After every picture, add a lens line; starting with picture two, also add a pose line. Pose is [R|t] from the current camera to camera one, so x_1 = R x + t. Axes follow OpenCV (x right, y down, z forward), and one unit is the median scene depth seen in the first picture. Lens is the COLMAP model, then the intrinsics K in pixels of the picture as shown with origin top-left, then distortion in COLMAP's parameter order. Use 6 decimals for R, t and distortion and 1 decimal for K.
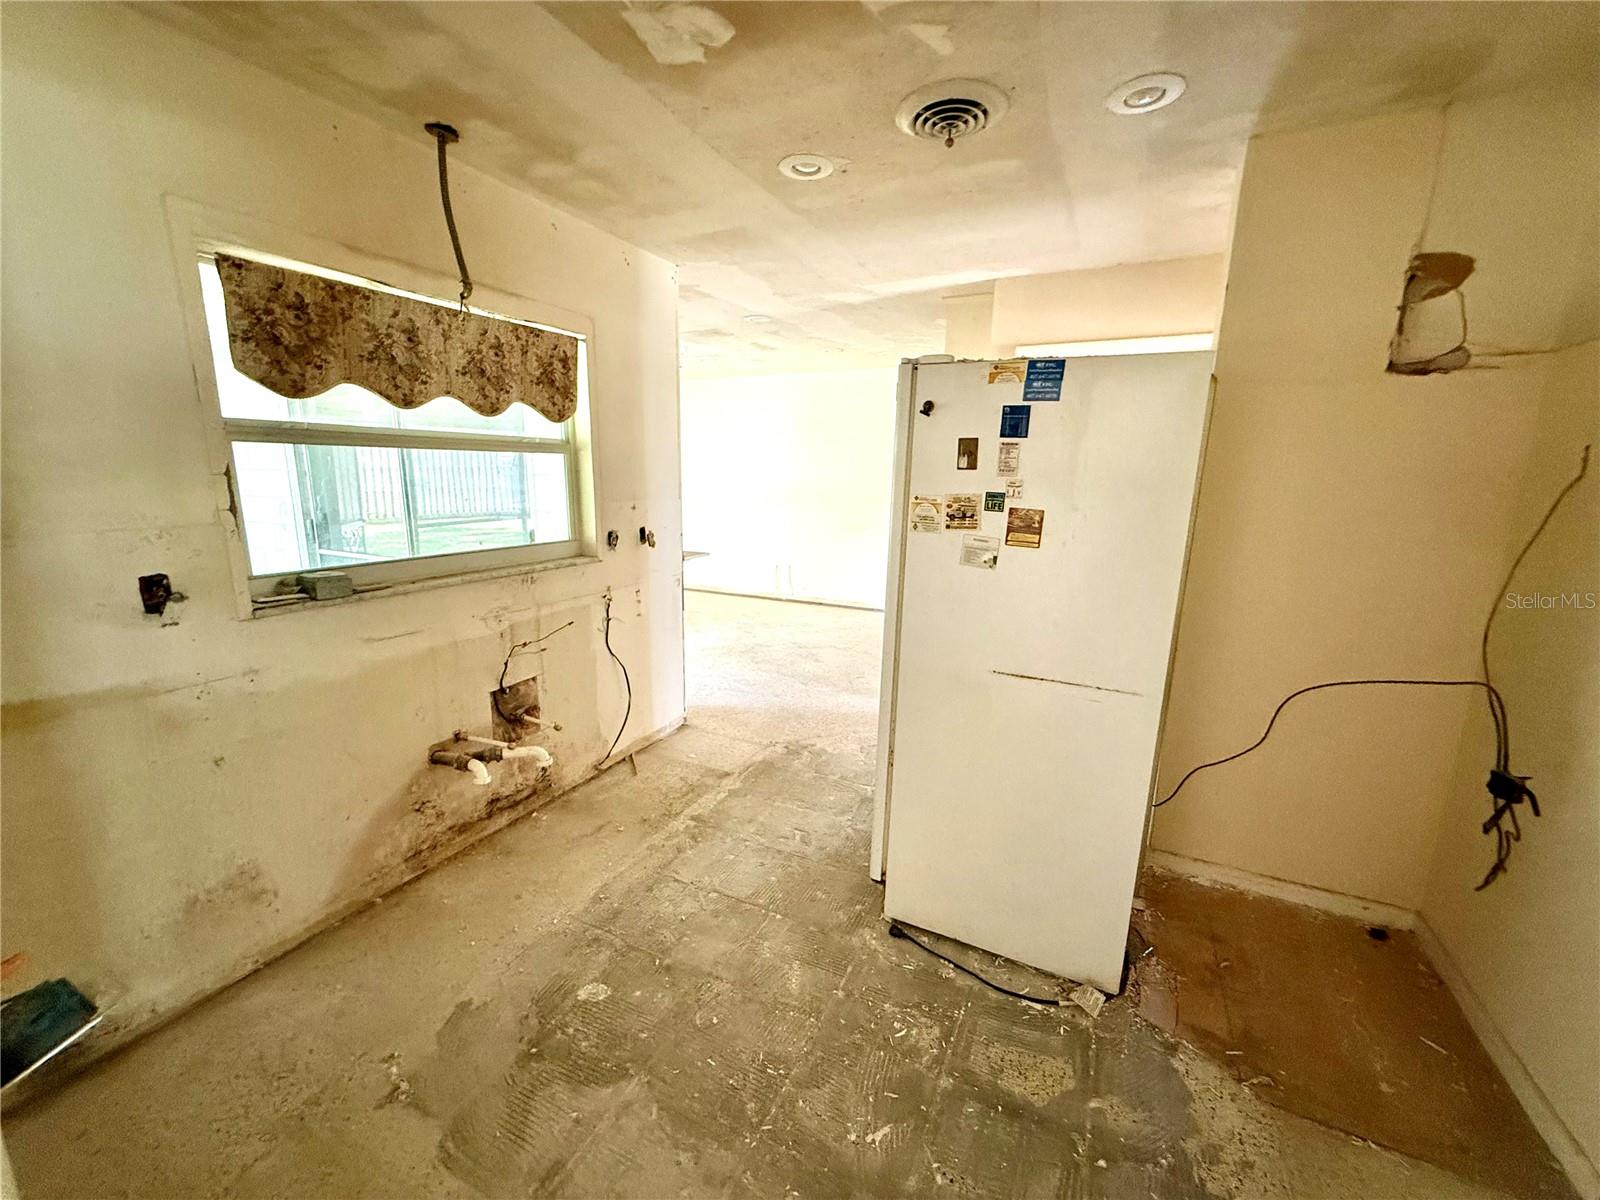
lens RADIAL K [[638.0, 0, 793.6], [0, 638.0, 599.8], [0, 0, 1]] dist [-0.000155, 0.000027]
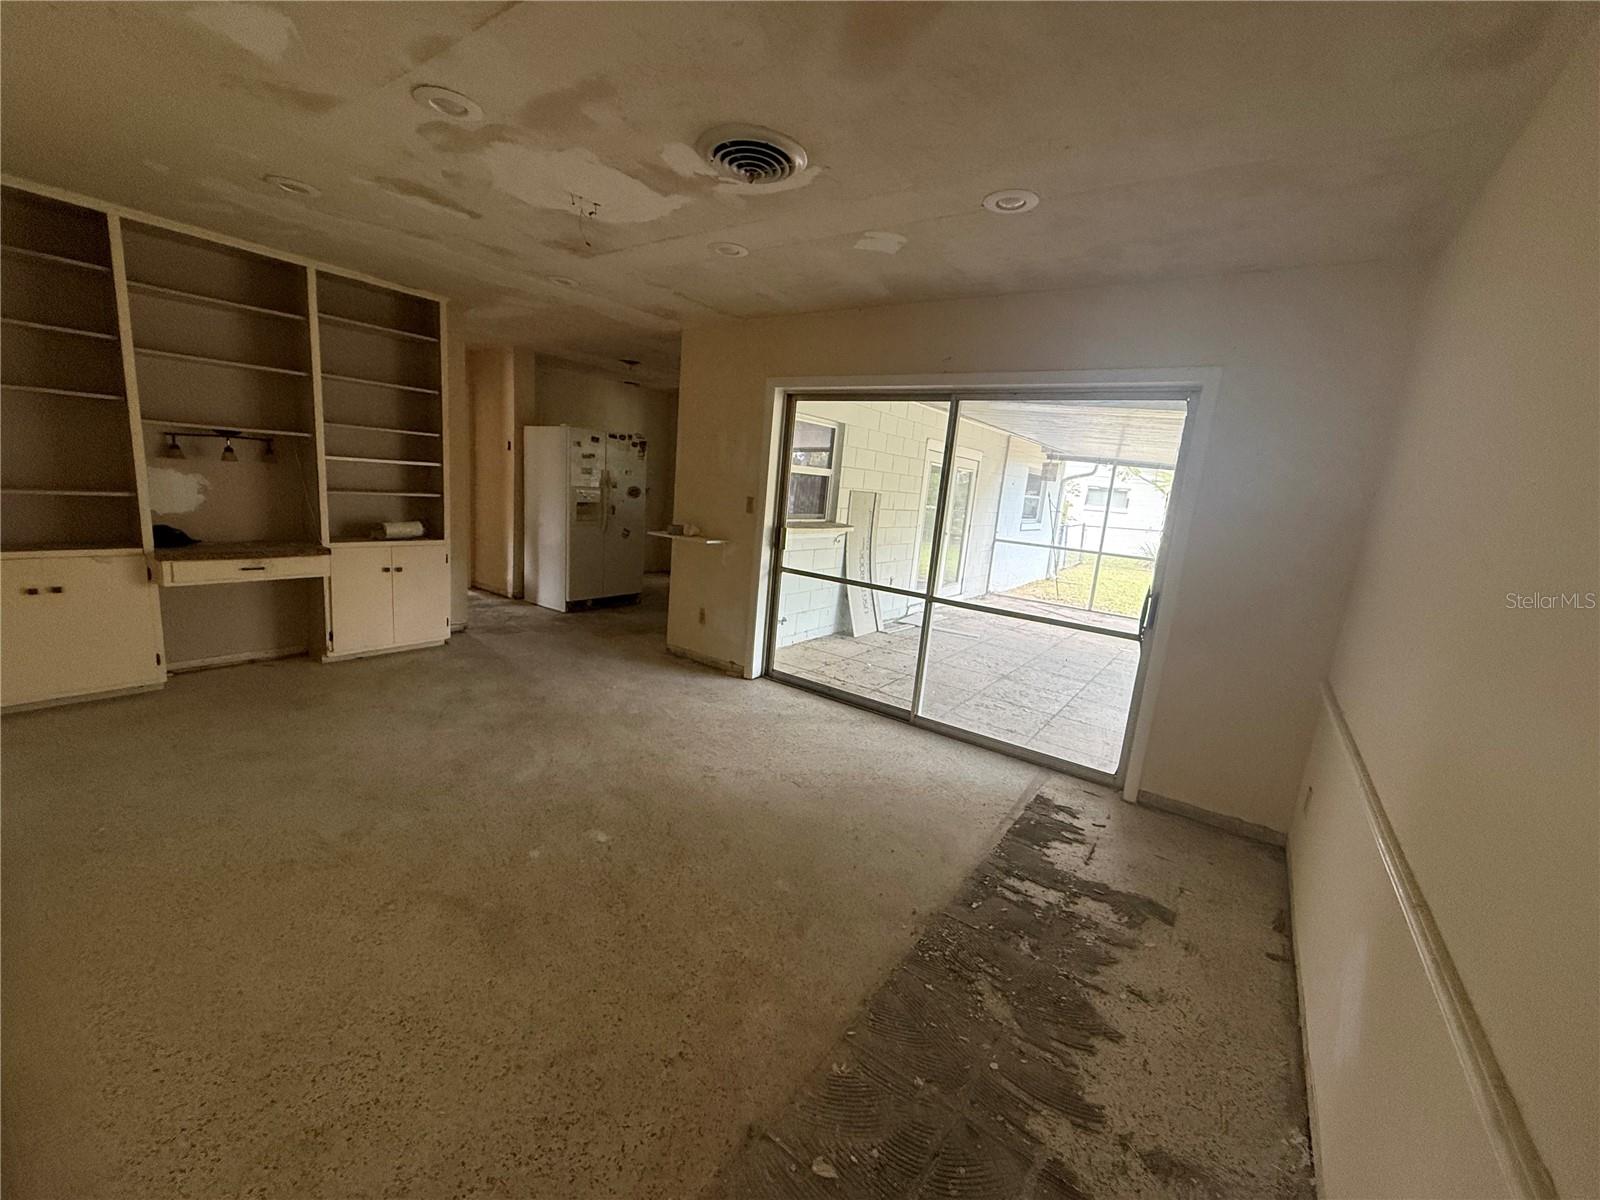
lens RADIAL K [[638.6, 0, 791.4], [0, 638.6, 598.2], [0, 0, 1]] dist [0.000867, 0.000256]
pose [[-0.981775, -0.131589, 0.137119, -0.525418], [-0.070036, 0.921244, 0.382628, -0.394109], [-0.176670, 0.366052, -0.913671, 1.878023]]
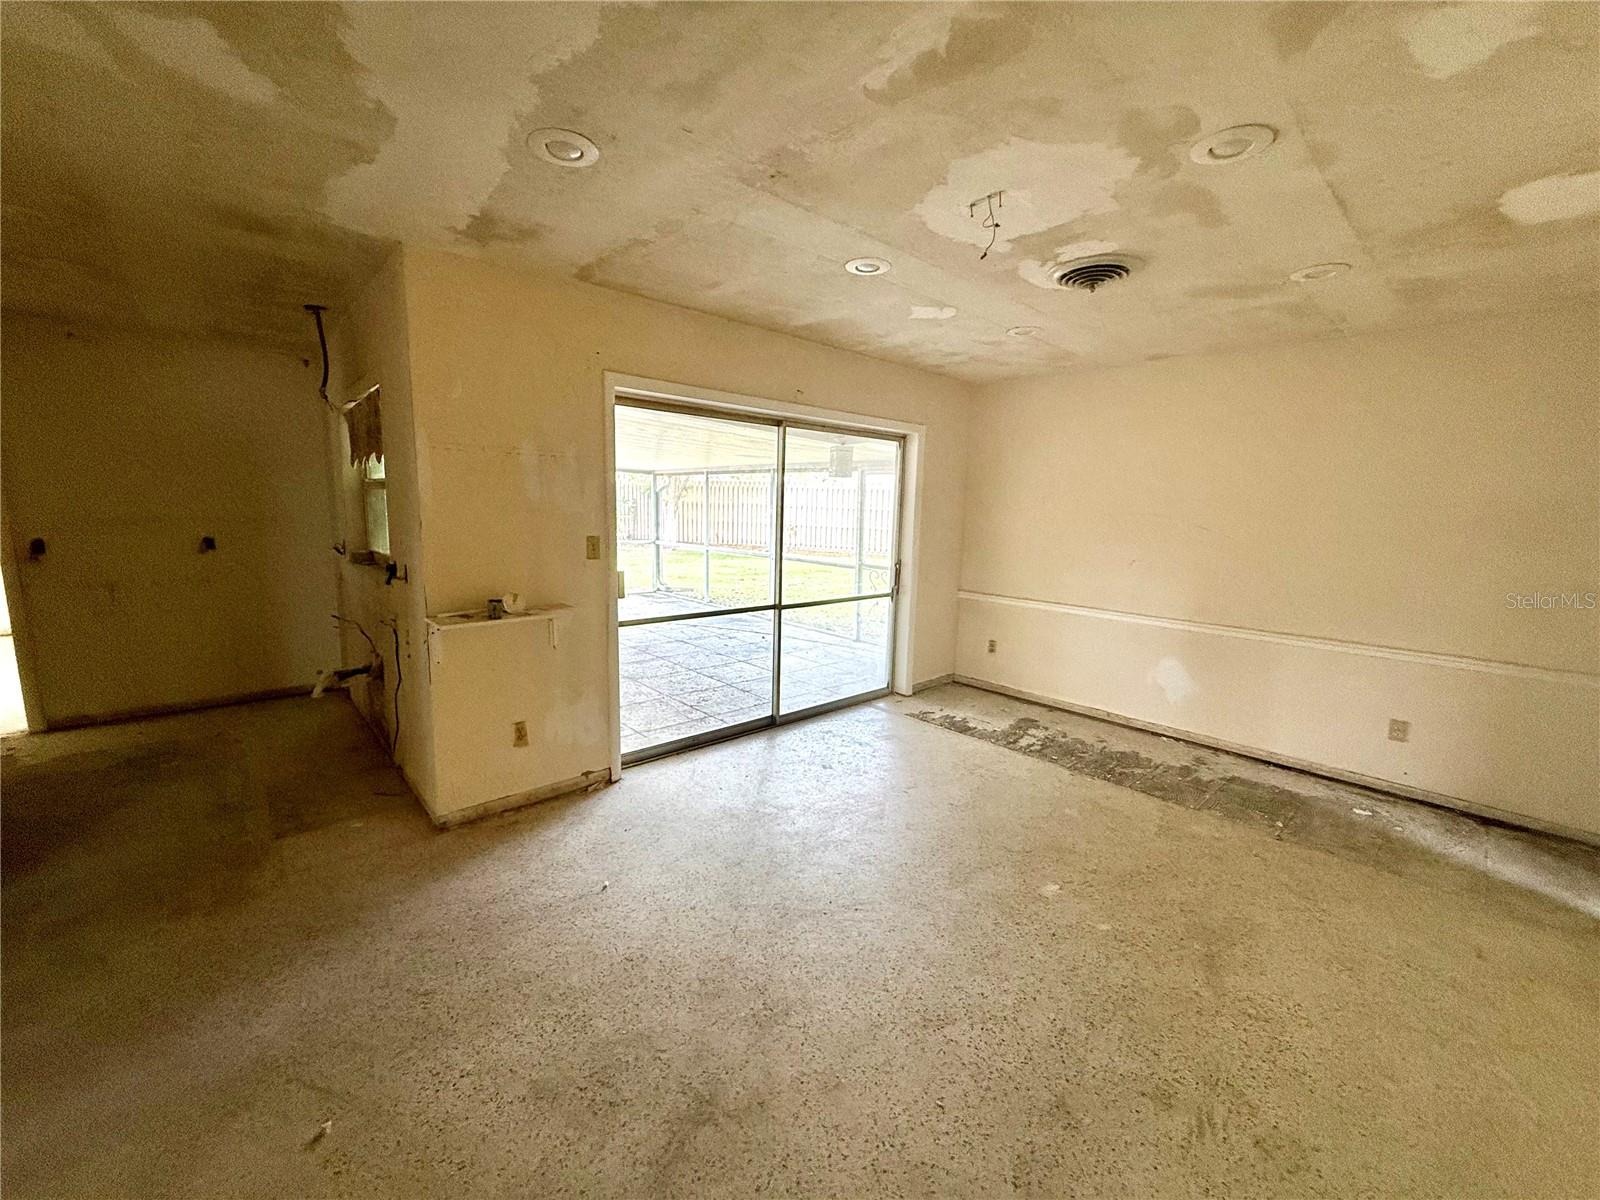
lens RADIAL K [[638.0, 0, 793.6], [0, 638.0, 599.8], [0, 0, 1]] dist [-0.000155, 0.000027]
pose [[-0.356939, 0.108644, -0.927788, 0.310311], [-0.225819, 0.953720, 0.198557, -0.273003], [0.906422, 0.280385, -0.315886, 1.343530]]
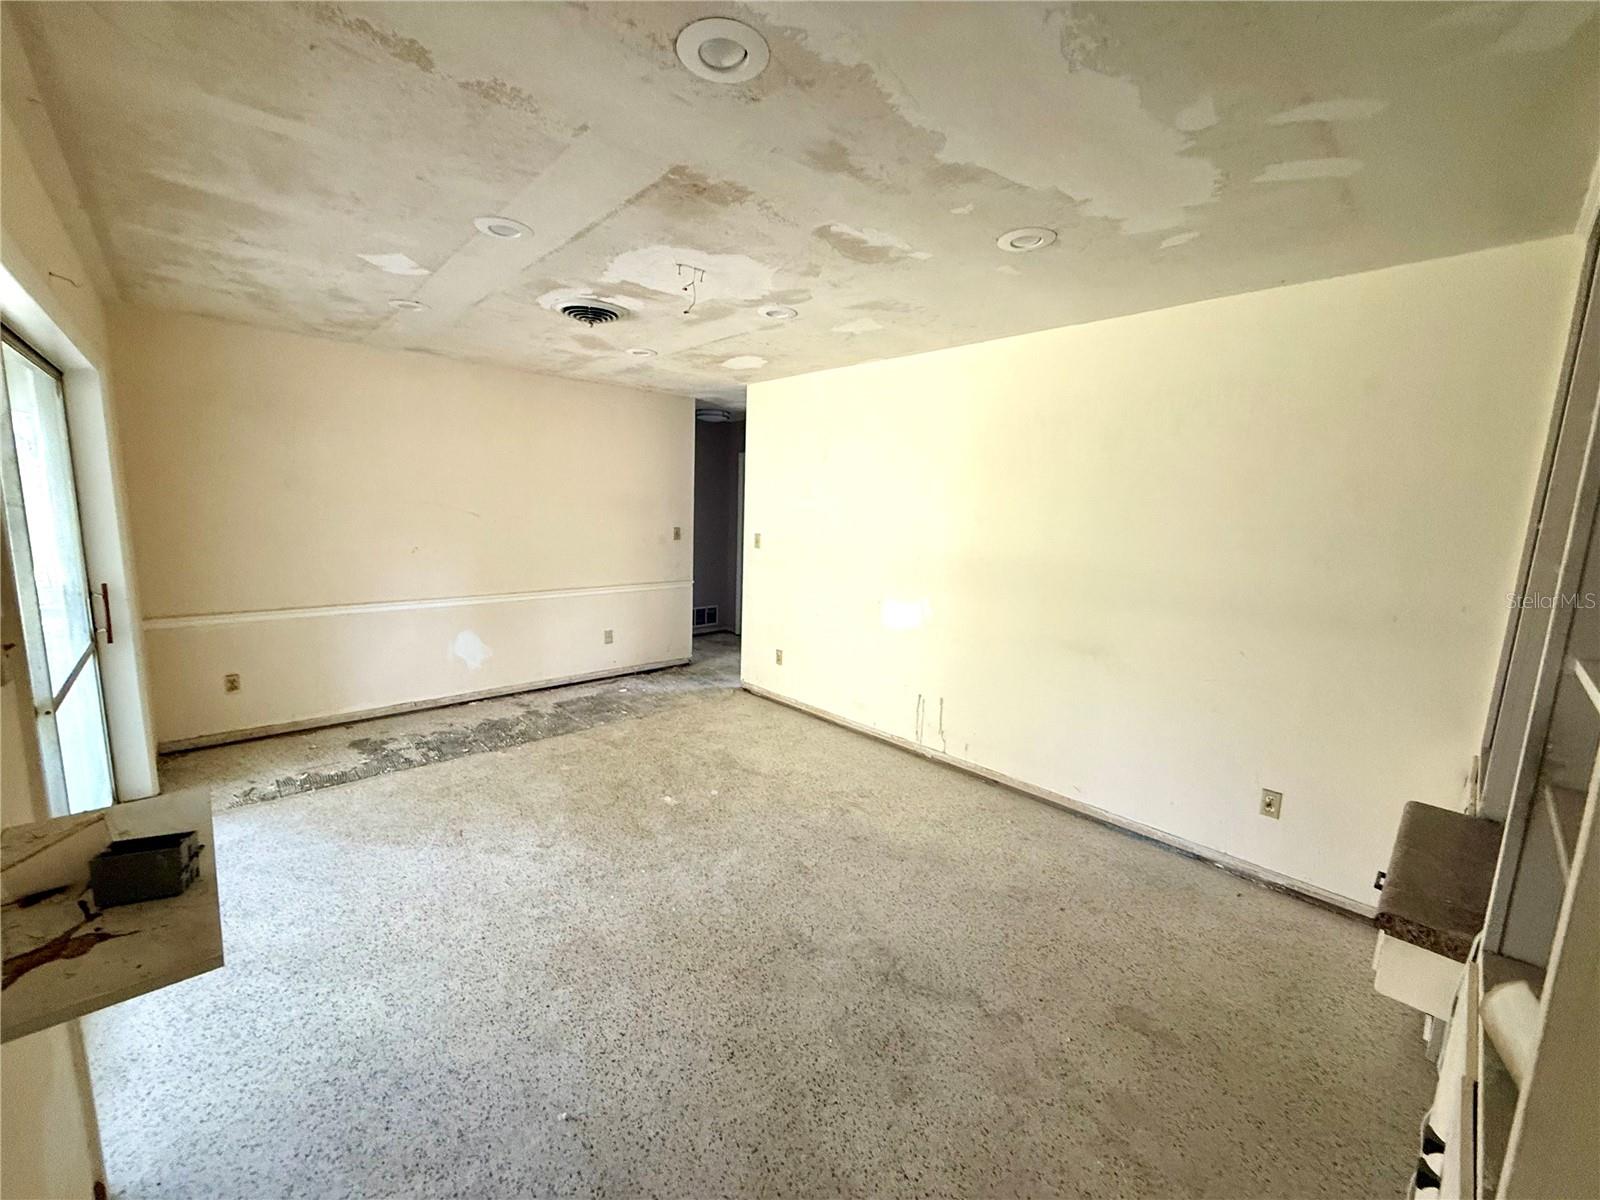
lens RADIAL K [[638.0, 0, 793.6], [0, 638.0, 599.8], [0, 0, 1]] dist [-0.000155, 0.000027]
pose [[0.937802, 0.059943, -0.341956, 0.097682], [-0.083367, 0.995043, -0.054207, -0.166053], [0.337012, 0.079343, 0.938151, 0.745820]]
